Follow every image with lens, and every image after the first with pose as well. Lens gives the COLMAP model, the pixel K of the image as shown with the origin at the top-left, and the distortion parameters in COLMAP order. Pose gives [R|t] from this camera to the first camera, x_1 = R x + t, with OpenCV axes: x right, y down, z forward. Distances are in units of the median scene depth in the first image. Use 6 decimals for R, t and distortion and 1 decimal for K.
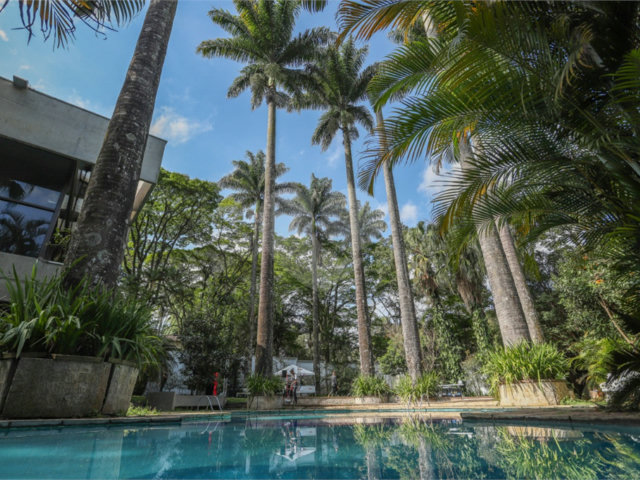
lens RADIAL K [[347.3, 0, 320.0], [0, 347.3, 240.0], [0, 0, 1]] dist [-0.002267, -0.000650]
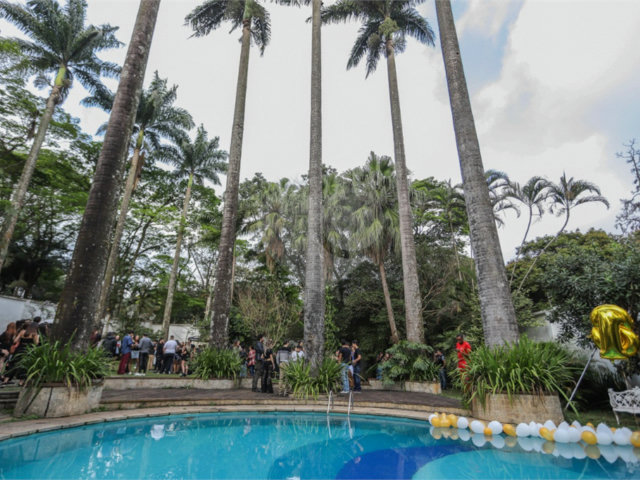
lens RADIAL K [[347.3, 0, 320.0], [0, 347.3, 240.0], [0, 0, 1]] dist [-0.002267, -0.000650]
pose [[0.809598, 0.229342, 0.540328, -0.064332], [-0.284120, 0.958604, 0.018832, 0.045464], [-0.513641, -0.168764, 0.841244, 0.147854]]
